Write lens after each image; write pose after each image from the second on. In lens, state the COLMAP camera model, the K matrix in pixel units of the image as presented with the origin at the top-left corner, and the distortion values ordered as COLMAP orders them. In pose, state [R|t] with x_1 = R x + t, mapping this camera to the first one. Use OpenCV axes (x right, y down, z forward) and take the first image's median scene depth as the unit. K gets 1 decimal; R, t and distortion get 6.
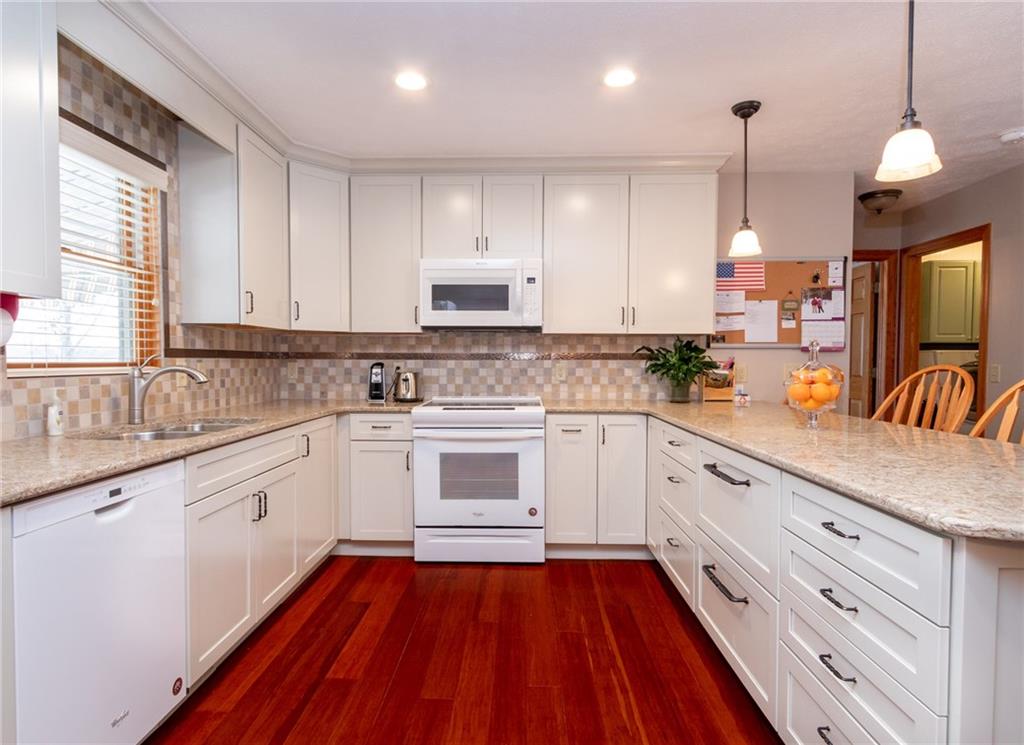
lens RADIAL K [[563.1, 0, 512.0], [0, 563.1, 372.5], [0, 0, 1]] dist [0.013494, -0.000031]
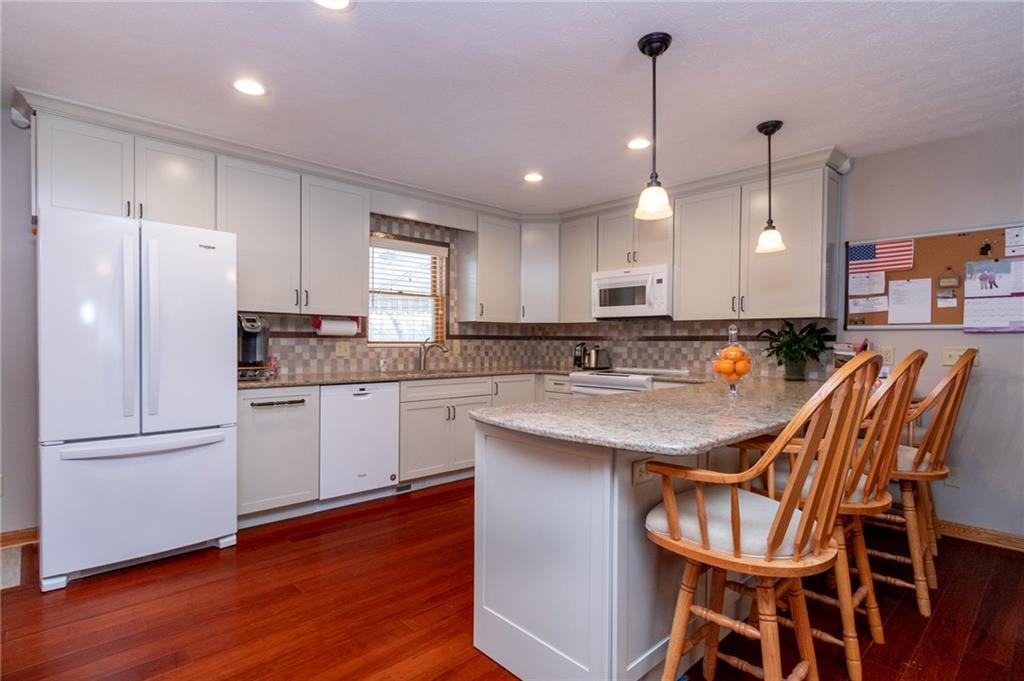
lens RADIAL K [[518.7, 0, 512.0], [0, 518.7, 340.5], [0, 0, 1]] dist [-0.002979, -0.000542]
pose [[0.705297, 0.001824, -0.708910, 0.639101], [-0.018746, 0.999695, -0.016079, 0.002236], [0.708664, 0.024630, 0.705116, -0.098722]]
